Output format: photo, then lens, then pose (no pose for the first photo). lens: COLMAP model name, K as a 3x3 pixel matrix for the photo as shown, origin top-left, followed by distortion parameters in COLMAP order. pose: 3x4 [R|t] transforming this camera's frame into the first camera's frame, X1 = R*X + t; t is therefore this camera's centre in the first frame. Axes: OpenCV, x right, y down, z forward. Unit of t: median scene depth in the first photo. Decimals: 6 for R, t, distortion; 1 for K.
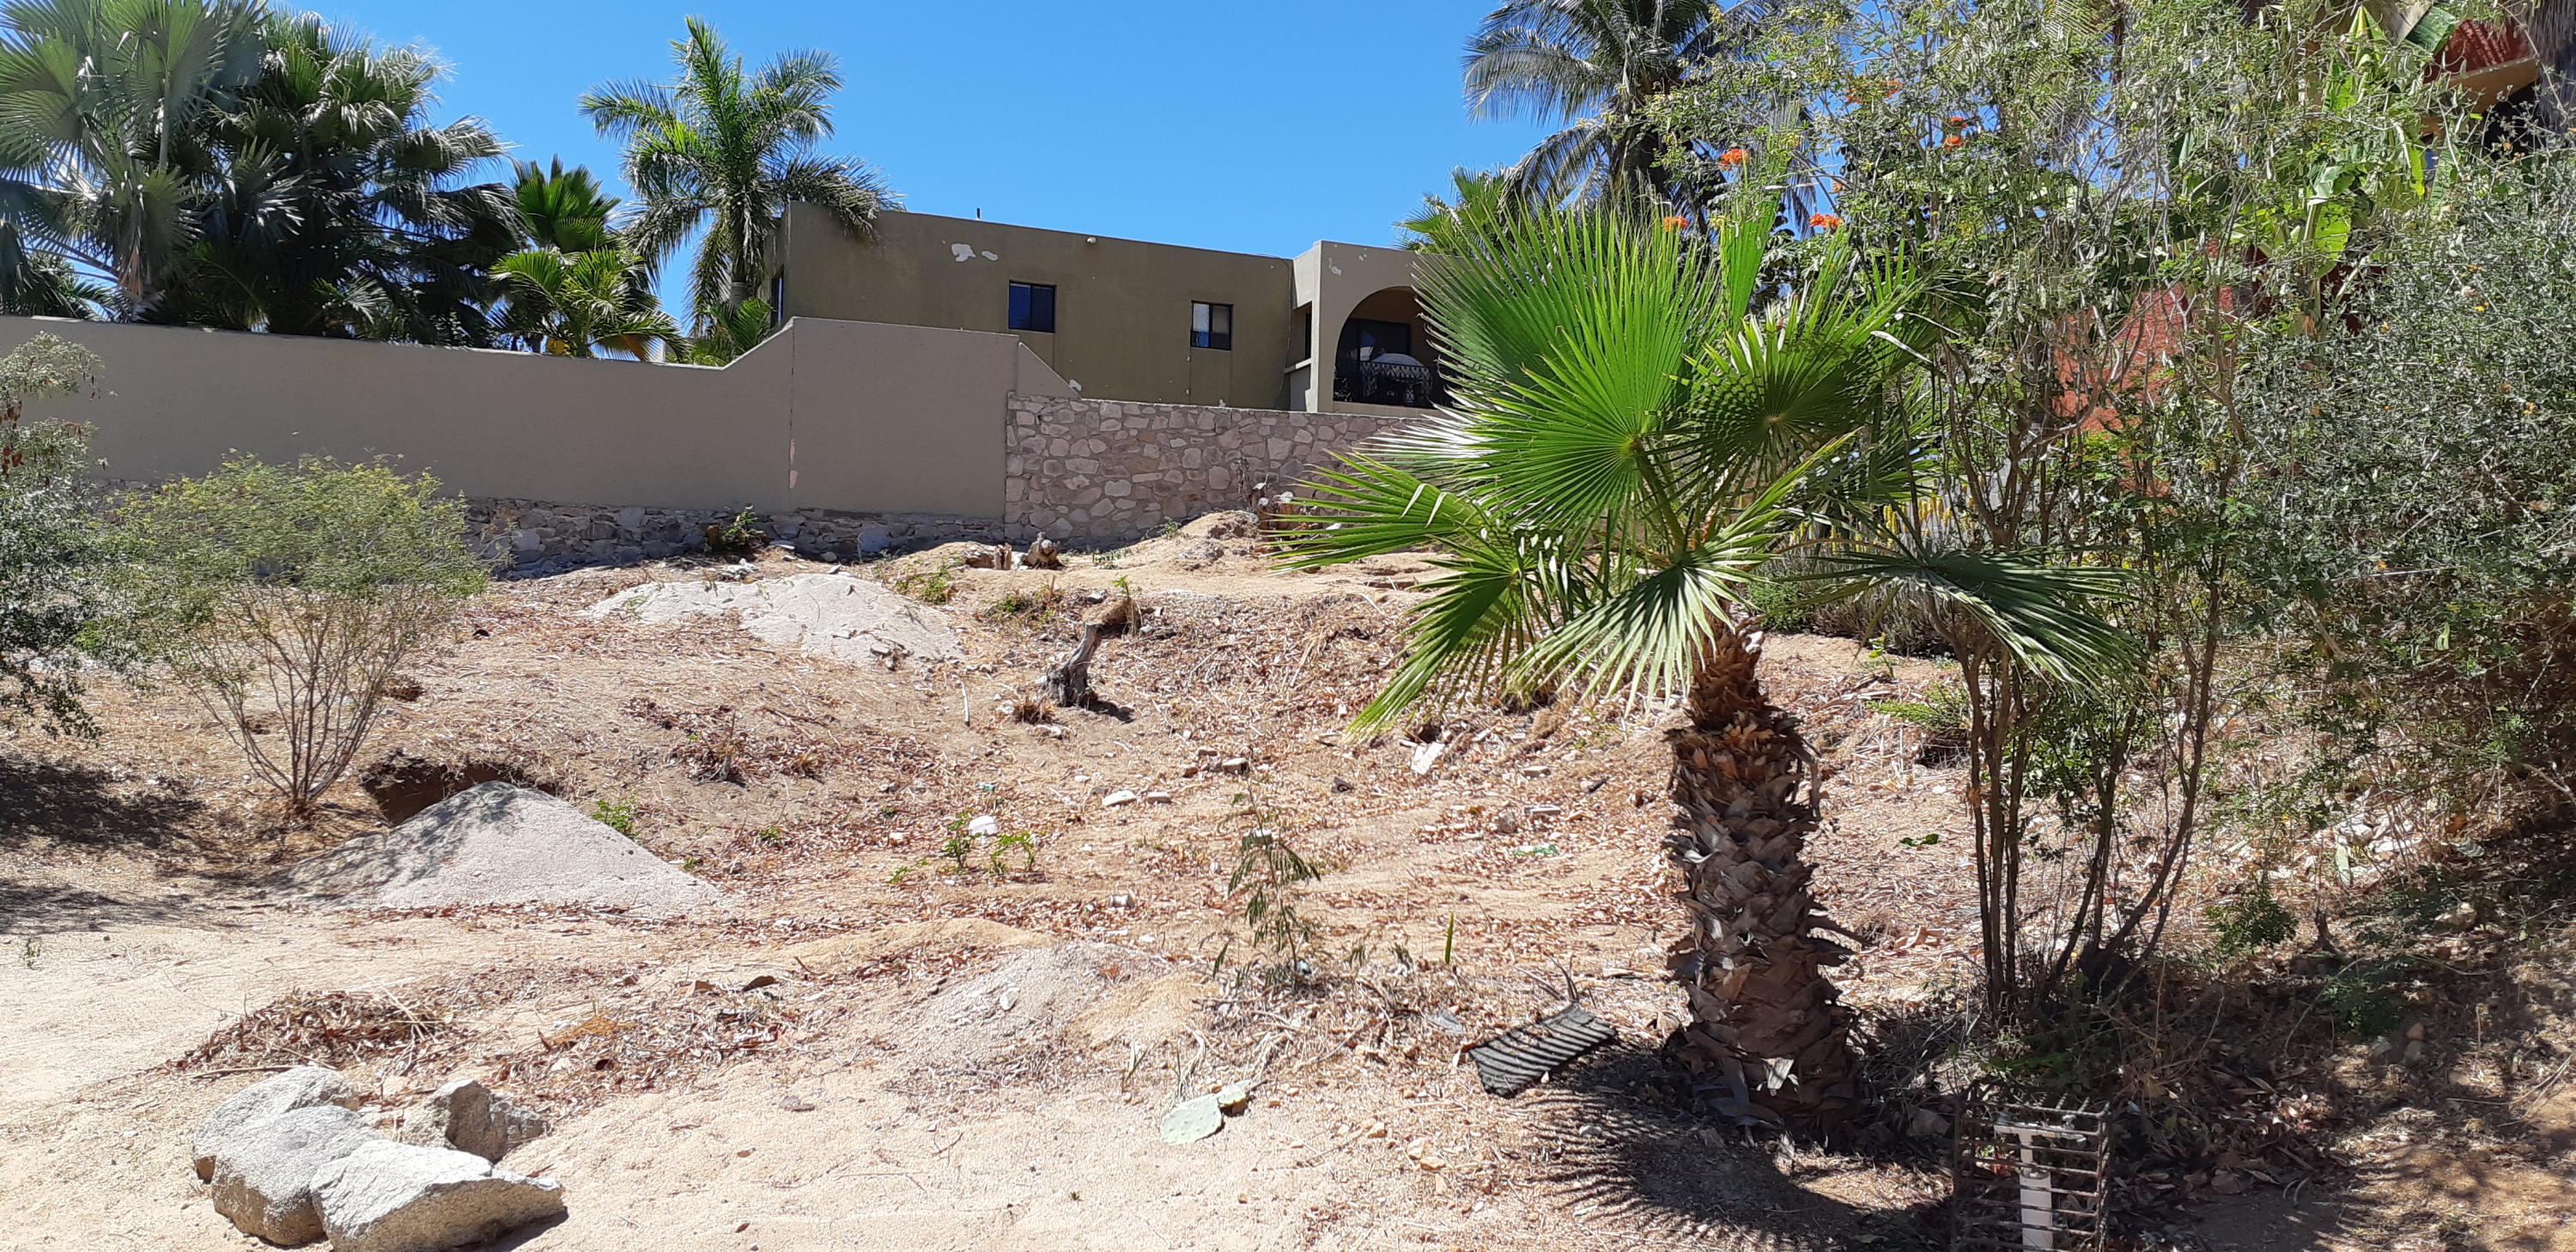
lens RADIAL K [[2039.3, 0, 1288.0], [0, 2039.3, 626.0], [0, 0, 1]] dist [0.149375, -0.310612]
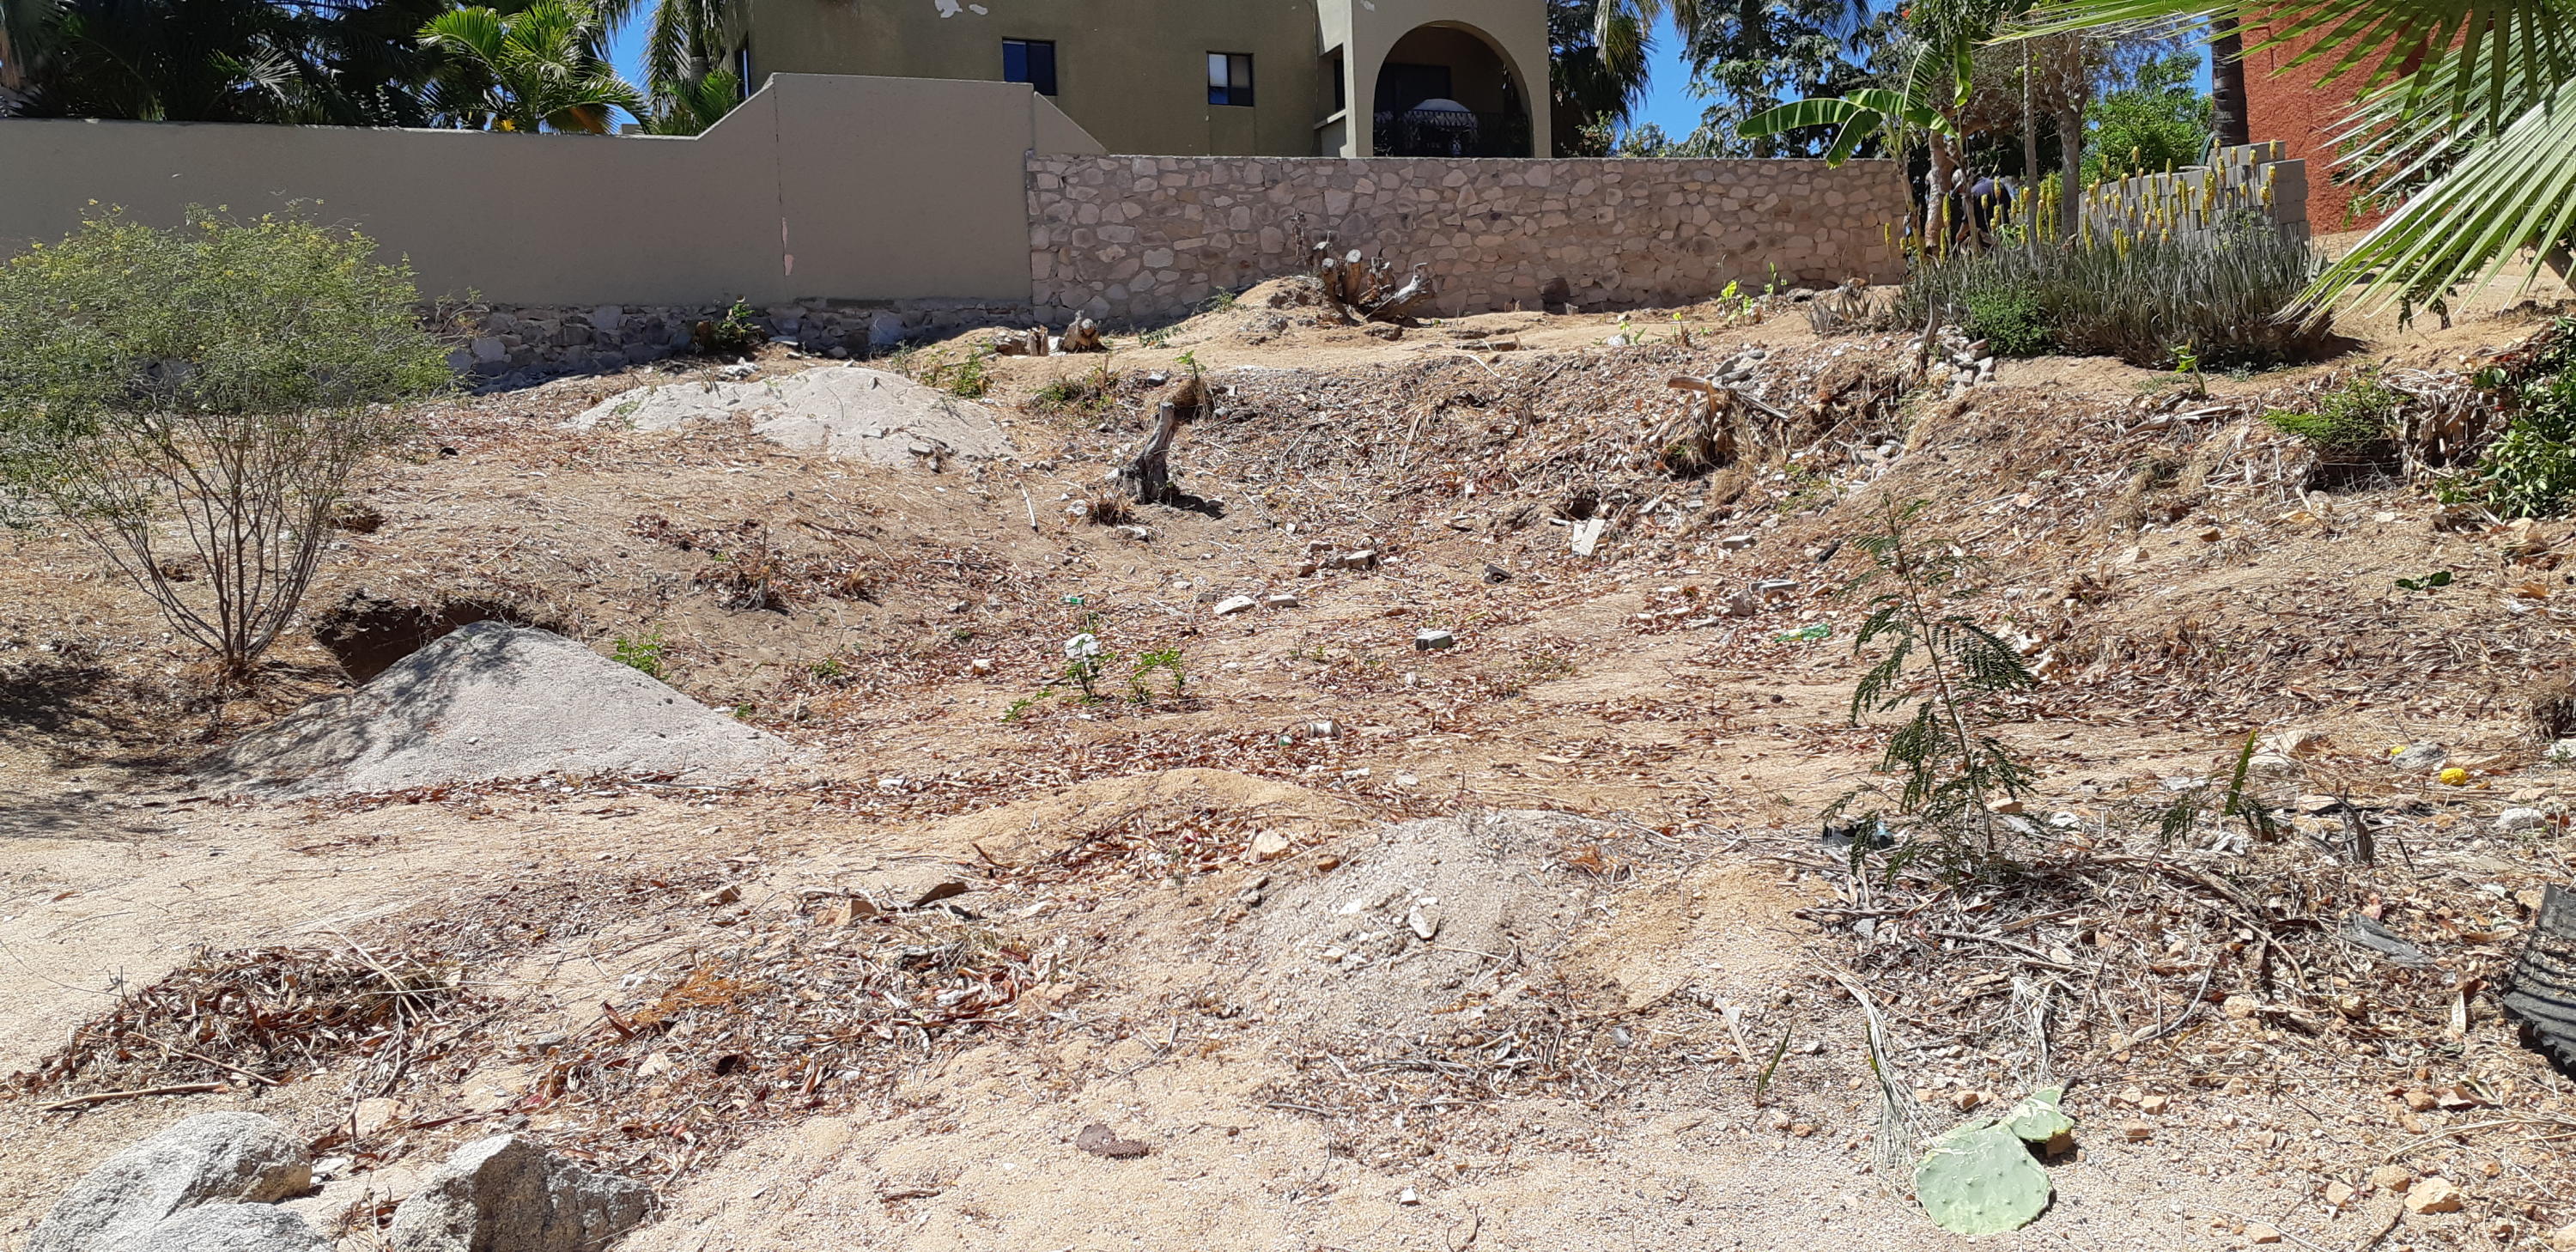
lens RADIAL K [[2039.3, 0, 1288.0], [0, 2039.3, 626.0], [0, 0, 1]] dist [0.149375, -0.310612]
pose [[0.998205, -0.059282, 0.008454, -0.067913], [0.058258, 0.994067, 0.091854, 0.017784], [-0.013849, -0.091197, 0.995737, 0.170585]]
